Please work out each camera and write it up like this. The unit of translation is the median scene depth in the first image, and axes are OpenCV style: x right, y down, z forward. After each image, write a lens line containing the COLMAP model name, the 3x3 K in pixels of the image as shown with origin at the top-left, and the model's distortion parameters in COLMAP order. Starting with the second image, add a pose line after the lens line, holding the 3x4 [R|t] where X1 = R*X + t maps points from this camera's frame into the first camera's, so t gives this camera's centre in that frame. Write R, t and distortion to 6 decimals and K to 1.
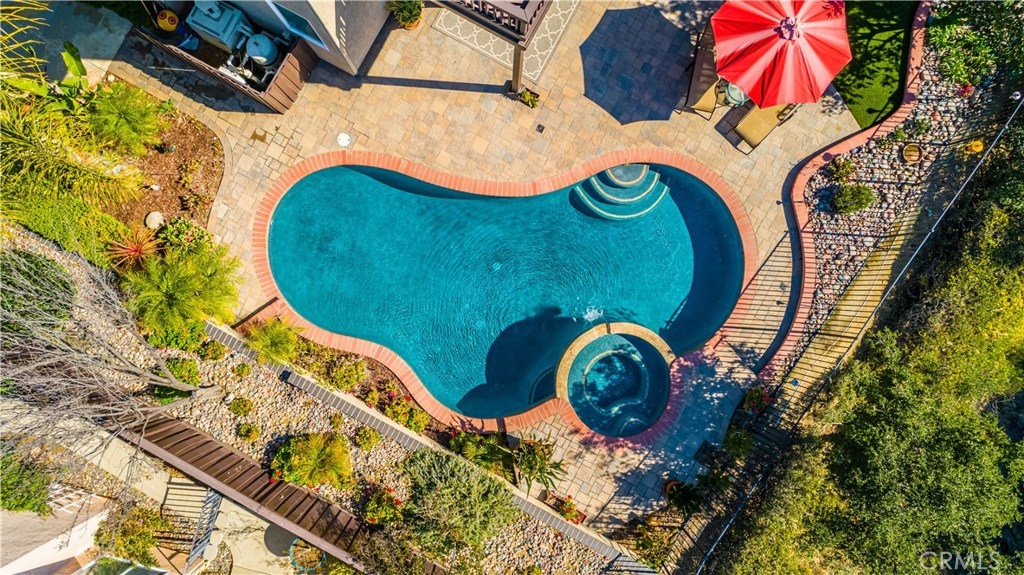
lens RADIAL K [[682.4, 0, 508.1], [0, 682.4, 295.7], [0, 0, 1]] dist [-0.015126, 0.005471]
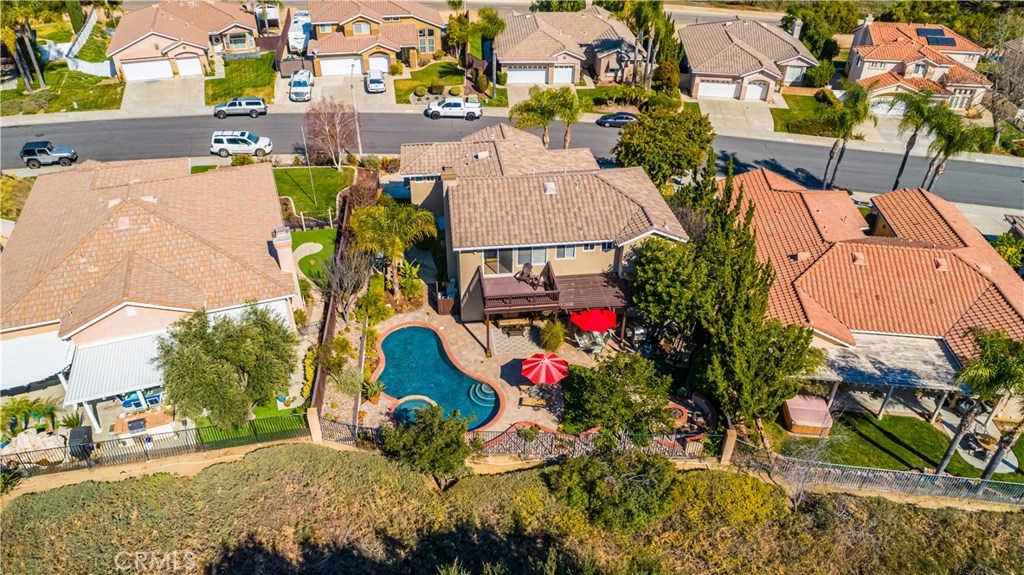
lens RADIAL K [[682.4, 0, 509.3], [0, 682.4, 286.7], [0, 0, 1]] dist [-0.015126, 0.005471]
pose [[0.583108, 0.447391, -0.678105, 1.885175], [-0.812393, 0.319270, -0.487939, 0.934289], [-0.001800, 0.835409, 0.549626, -0.791248]]
